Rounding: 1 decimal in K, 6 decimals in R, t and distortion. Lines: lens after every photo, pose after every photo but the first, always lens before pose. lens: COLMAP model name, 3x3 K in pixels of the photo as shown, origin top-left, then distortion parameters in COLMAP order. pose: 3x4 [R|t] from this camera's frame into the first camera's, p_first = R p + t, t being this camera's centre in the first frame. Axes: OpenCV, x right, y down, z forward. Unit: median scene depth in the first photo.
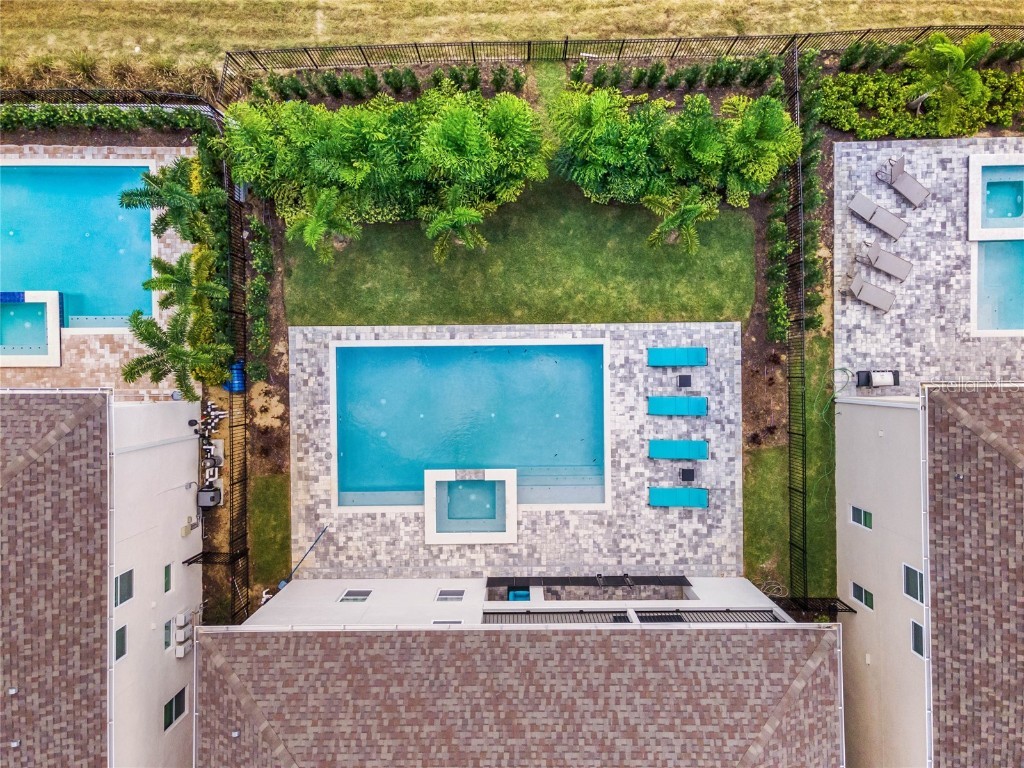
lens RADIAL K [[748.9, 0, 515.9], [0, 748.9, 369.6], [0, 0, 1]] dist [0.052046, 0.004473]
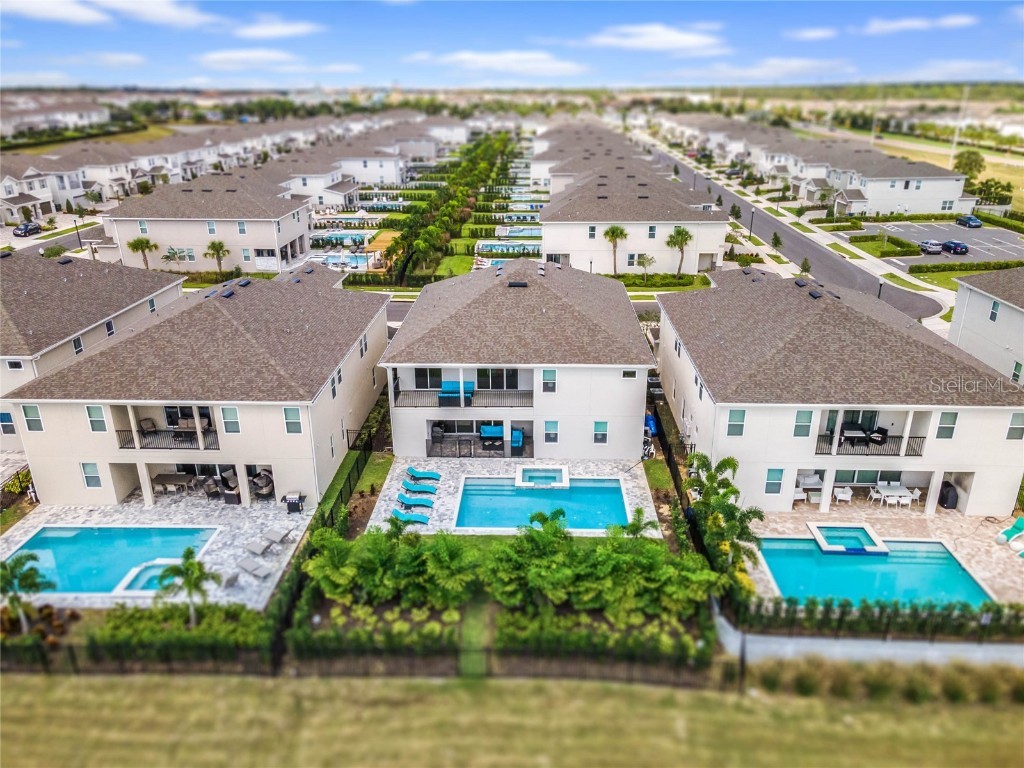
lens RADIAL K [[747.6, 0, 512.0], [0, 747.6, 384.0], [0, 0, 1]] dist [0.022725, 0.004788]
pose [[-0.998731, -0.005800, 0.050031, -0.075176], [0.048653, -0.367948, 0.928573, -1.345816], [0.013023, 0.929828, 0.367764, 0.164119]]
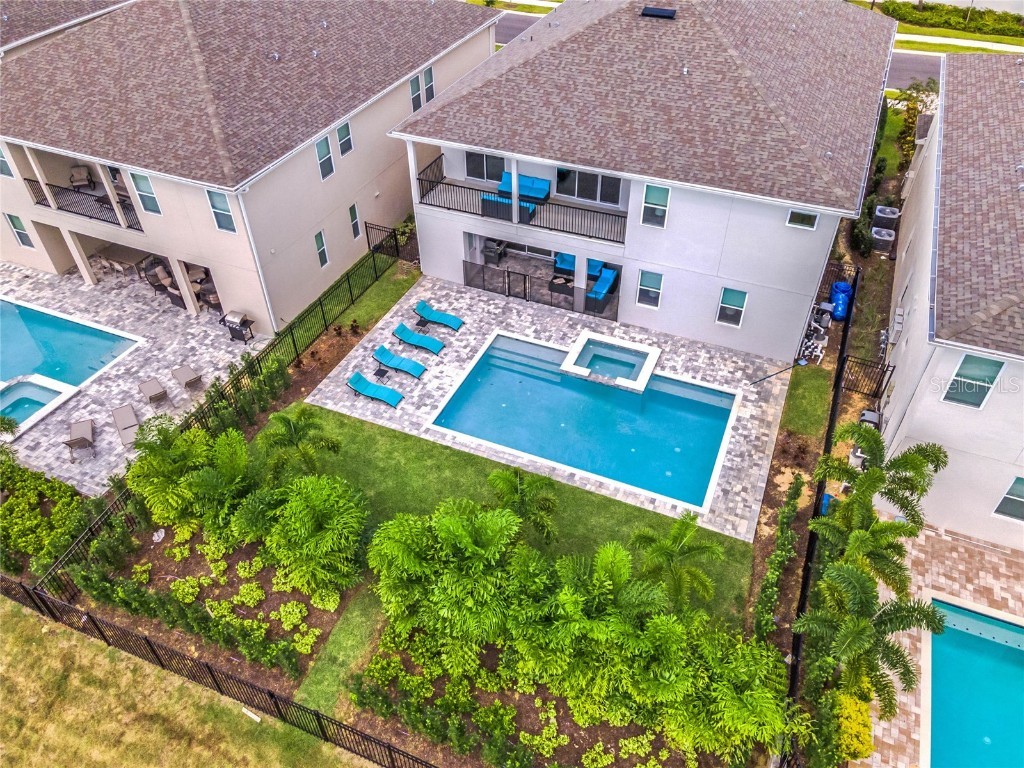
lens RADIAL K [[745.4, 0, 512.0], [0, 745.4, 384.0], [0, 0, 1]] dist [0.036817, 0.005143]
pose [[-0.912811, -0.257227, 0.317192, -0.278060], [0.408055, -0.605577, 0.683204, -0.629484], [0.016346, 0.753068, 0.657740, 0.316543]]
